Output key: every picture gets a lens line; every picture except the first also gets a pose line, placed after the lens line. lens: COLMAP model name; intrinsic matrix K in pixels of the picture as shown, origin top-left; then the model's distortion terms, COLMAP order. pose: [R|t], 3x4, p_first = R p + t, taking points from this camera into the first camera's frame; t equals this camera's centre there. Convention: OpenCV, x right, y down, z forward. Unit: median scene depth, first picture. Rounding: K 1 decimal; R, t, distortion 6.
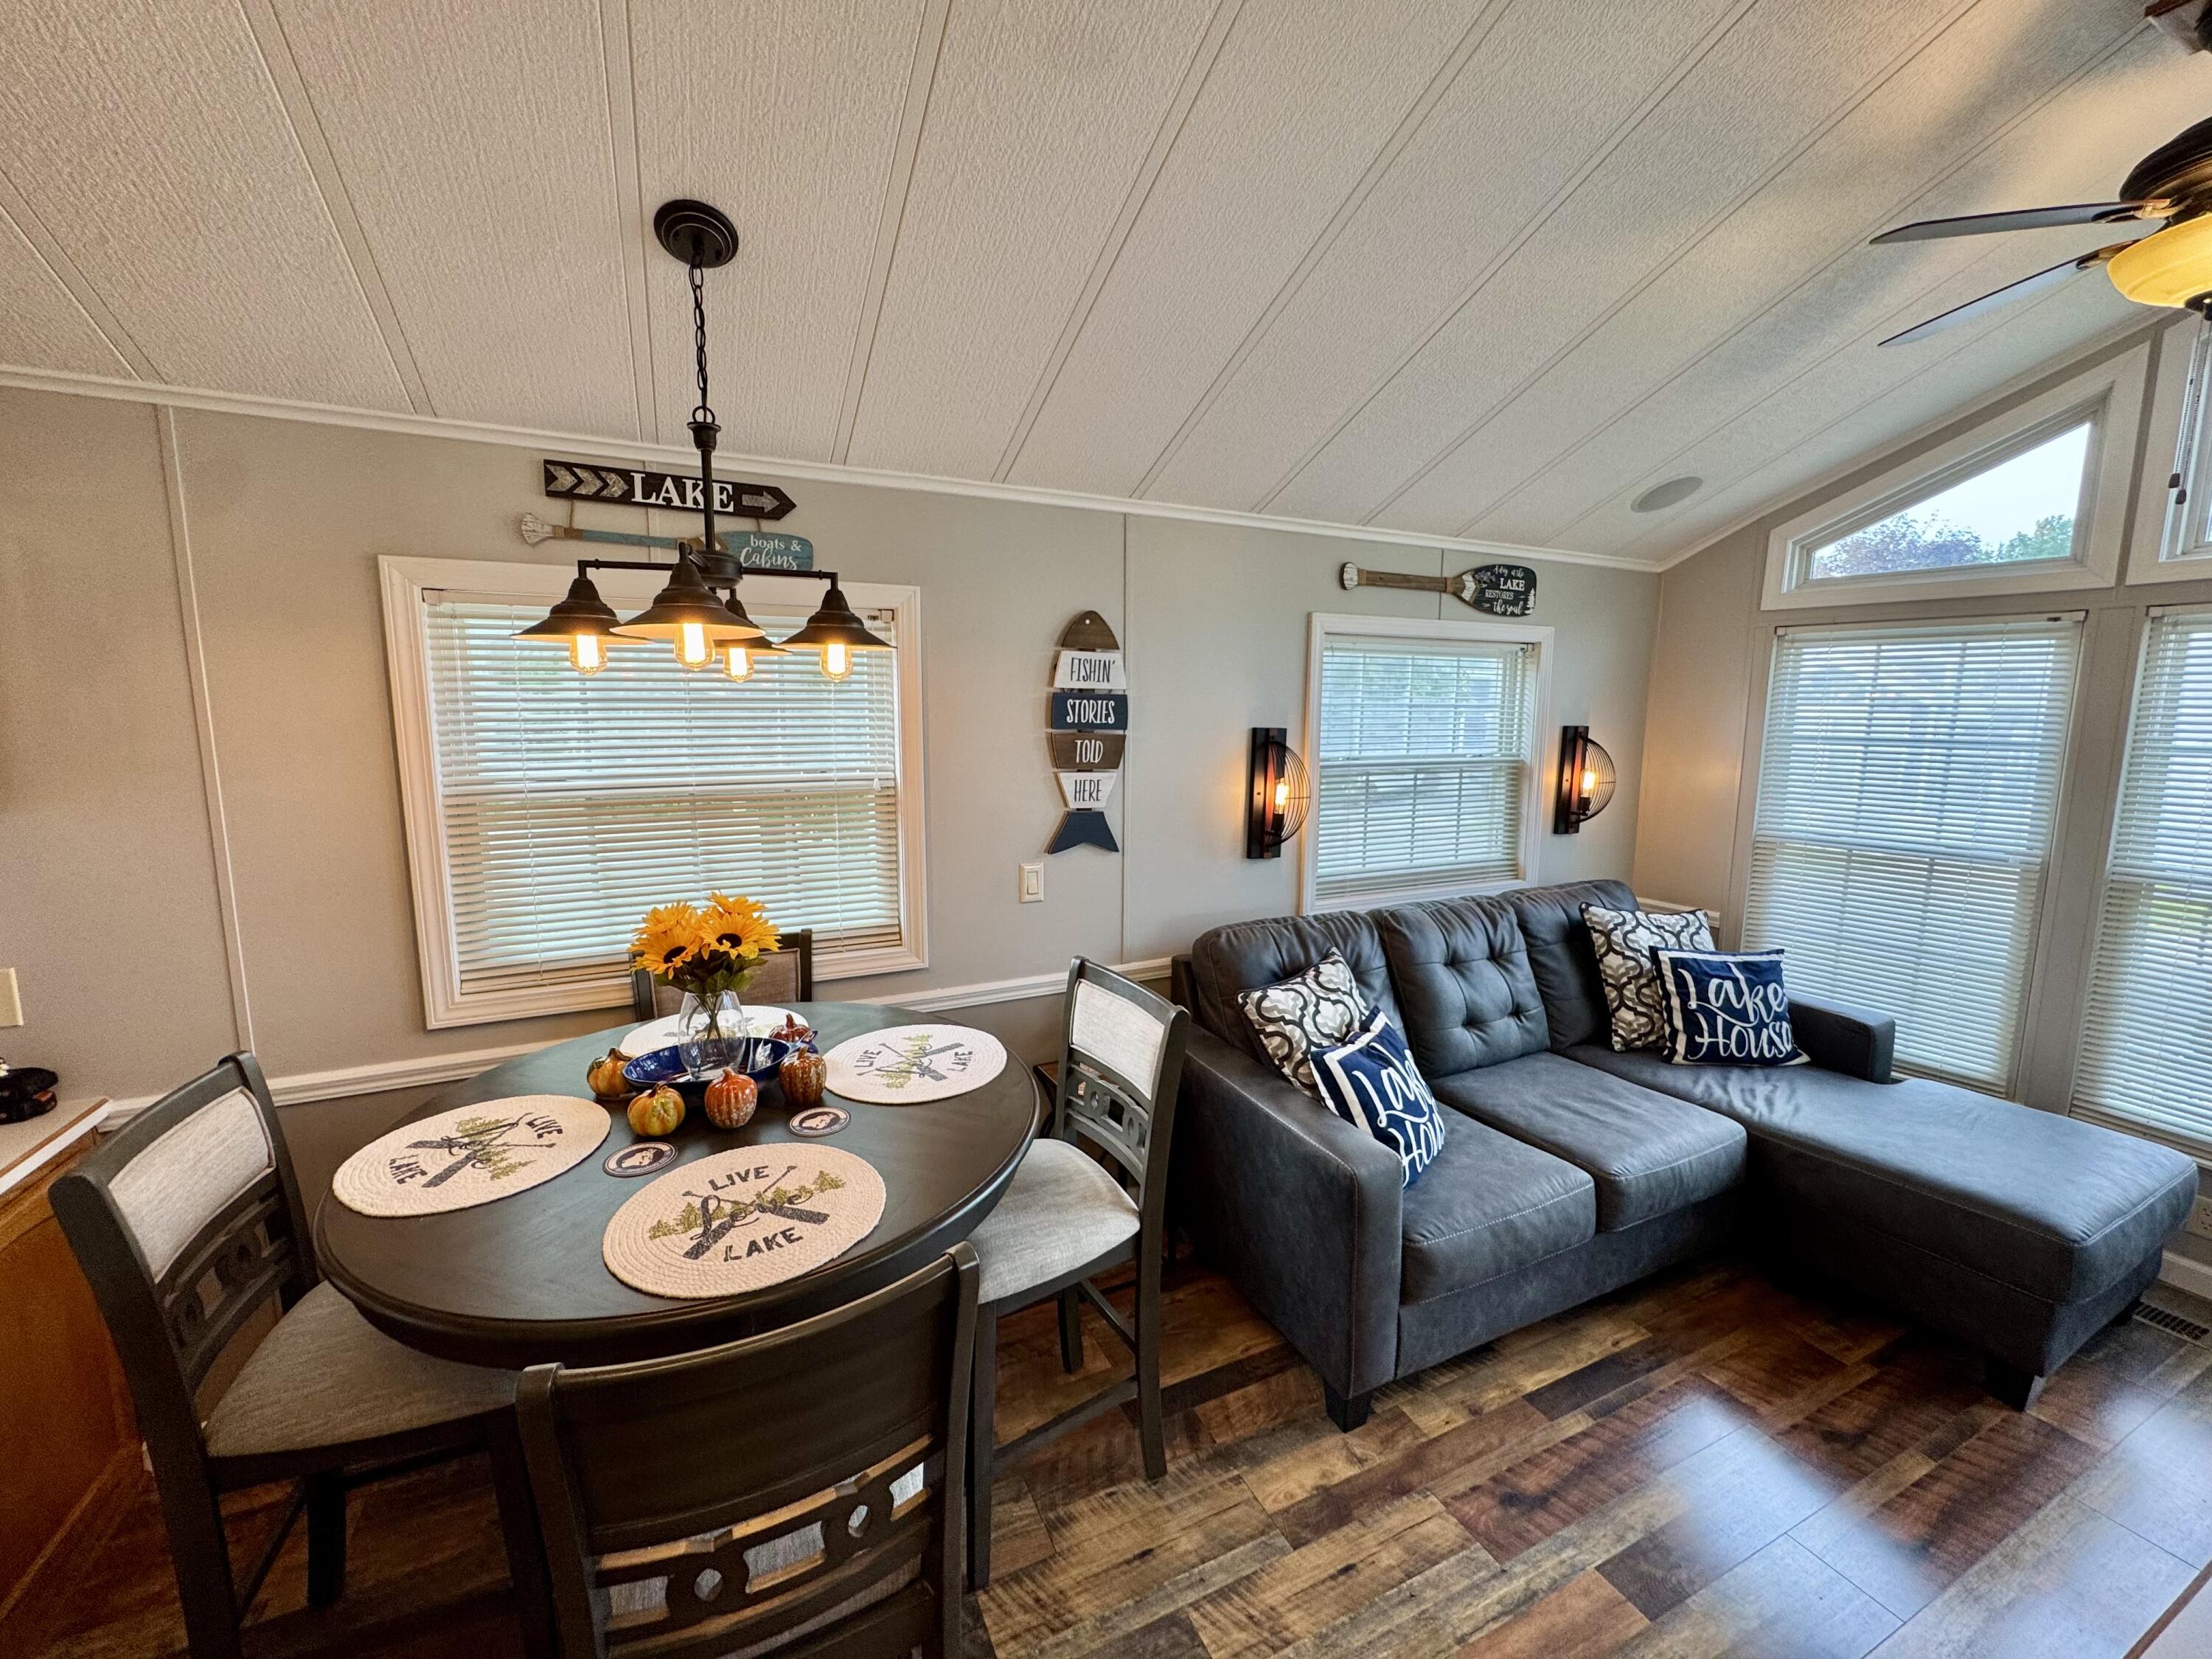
lens RADIAL K [[882.1, 0, 1104.0], [0, 882.1, 825.8], [0, 0, 1]] dist [-0.003851, 0.000328]
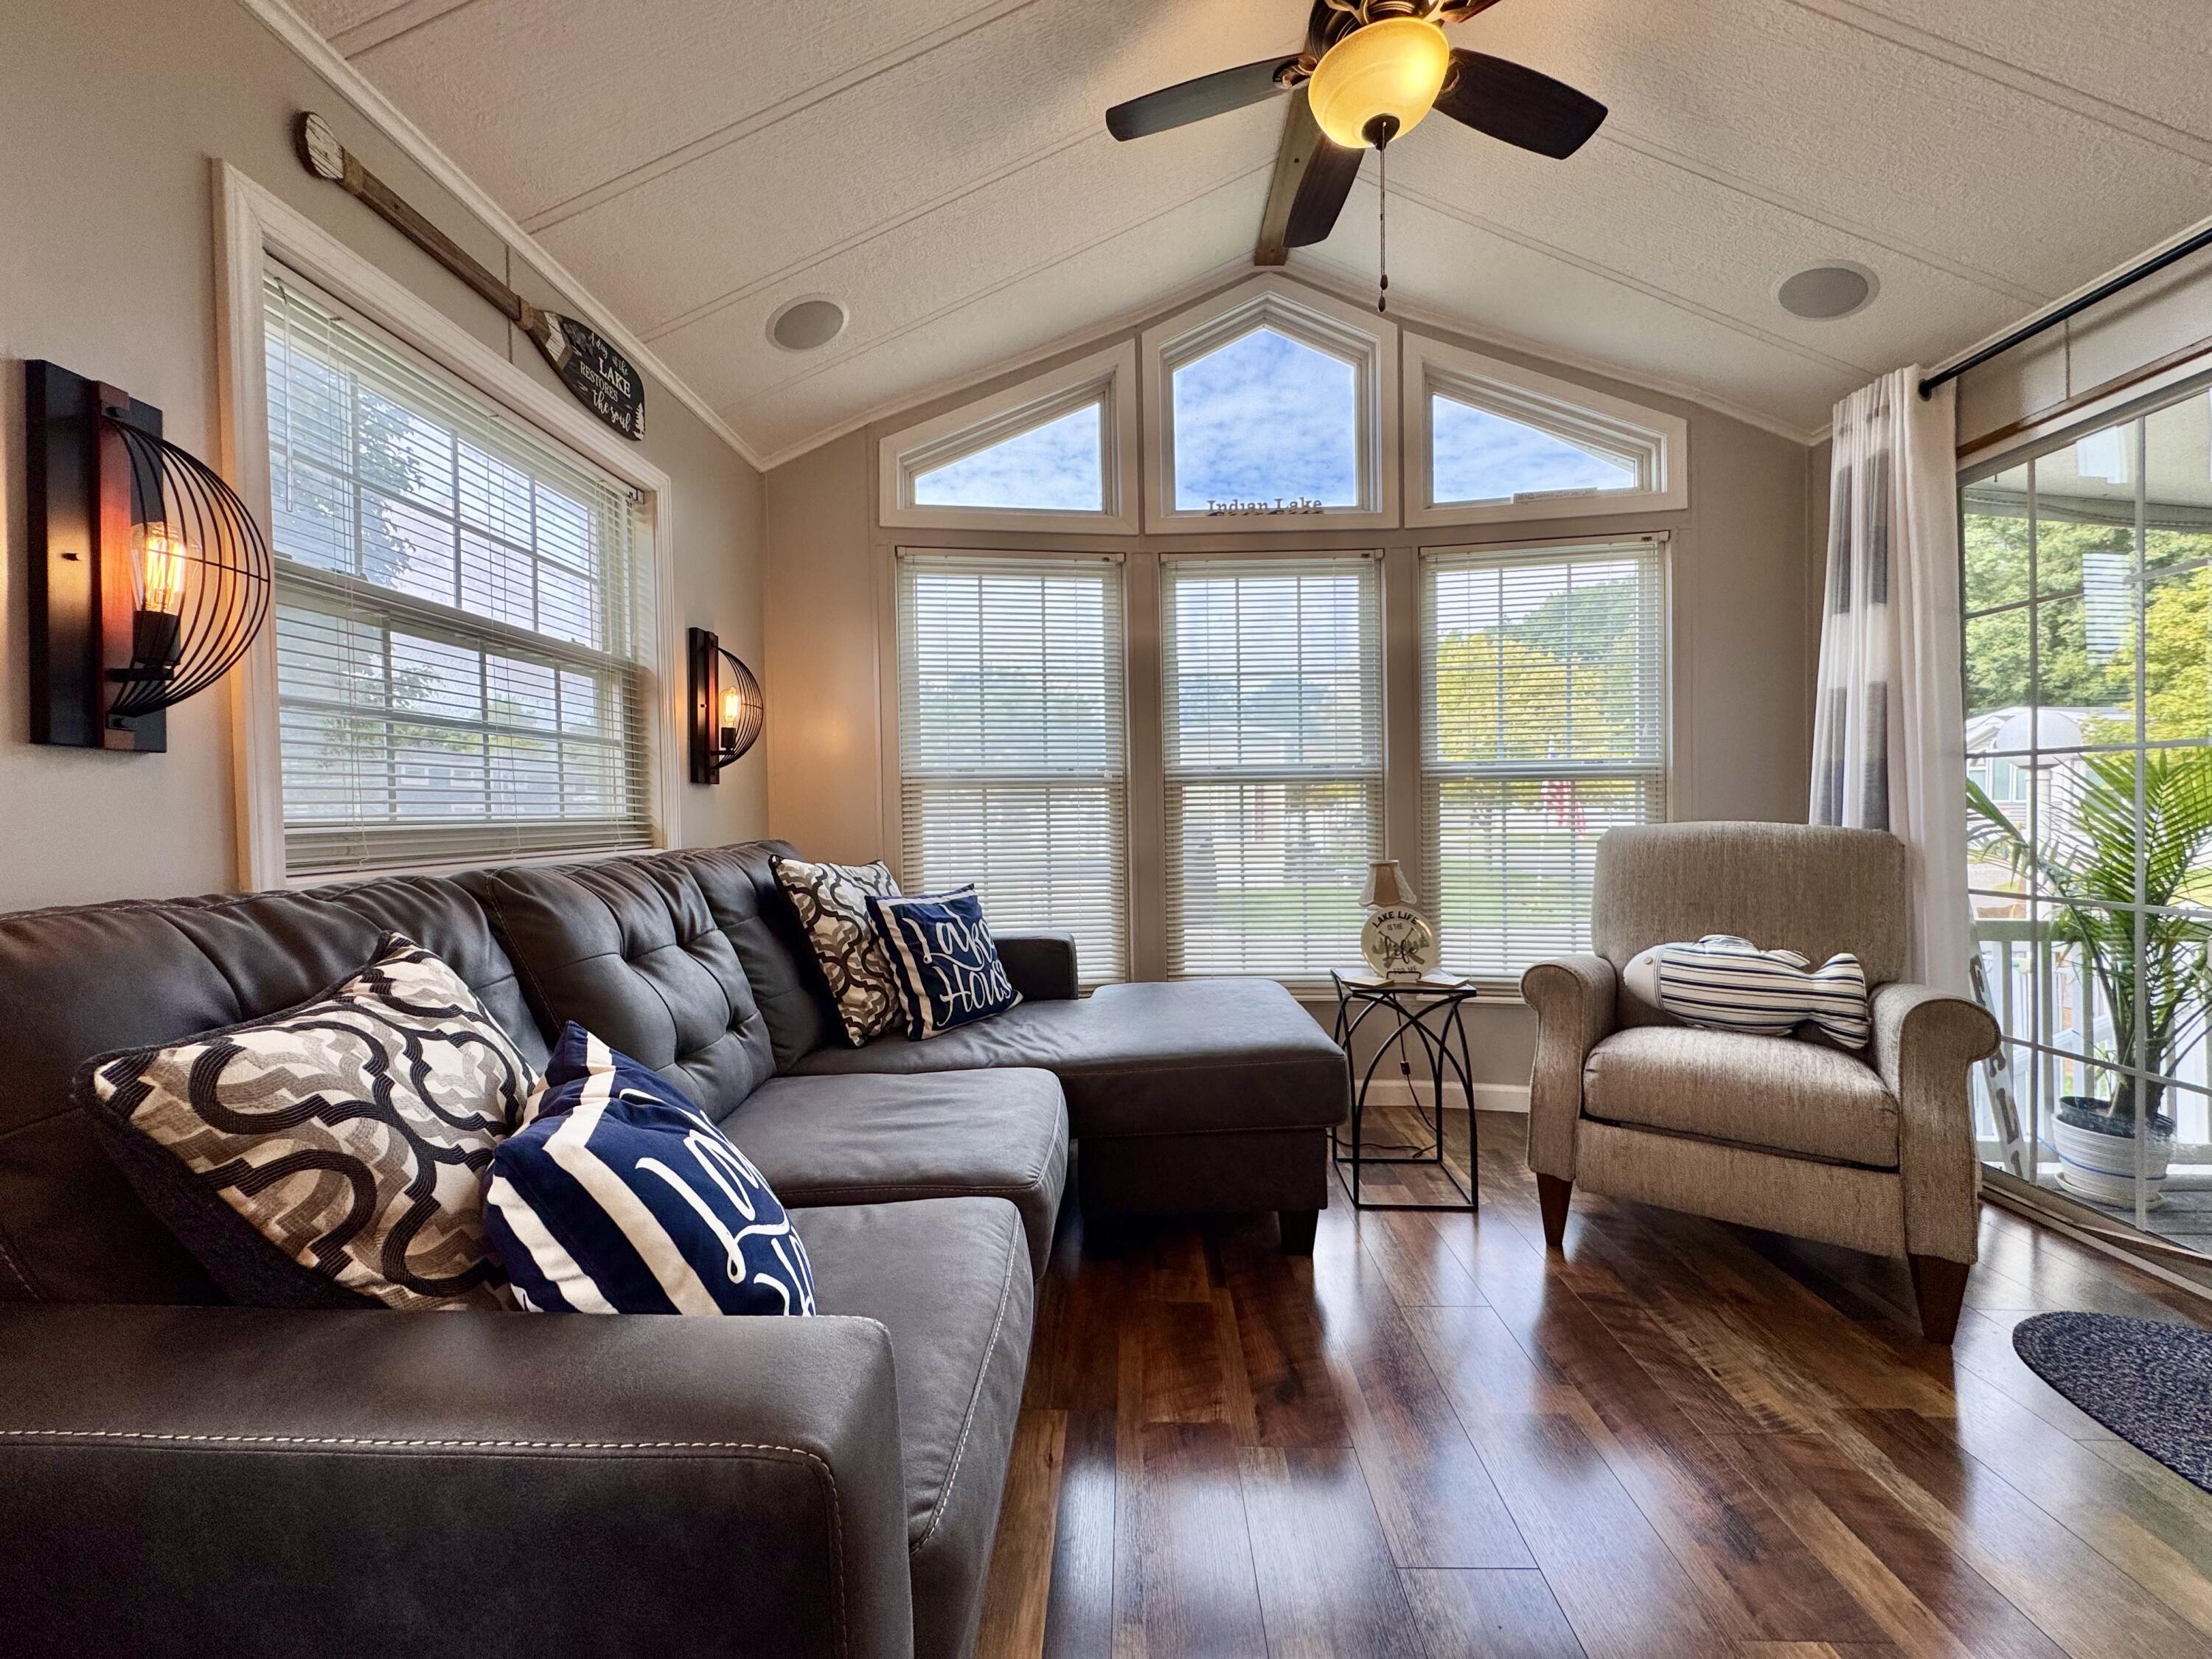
lens RADIAL K [[882.1, 0, 1104.0], [0, 882.1, 825.8], [0, 0, 1]] dist [-0.003851, 0.000328]
pose [[0.454304, -0.029803, 0.890348, 0.054030], [0.138936, 0.989581, -0.037768, 0.153918], [-0.879946, 0.140860, 0.453711, 0.547392]]
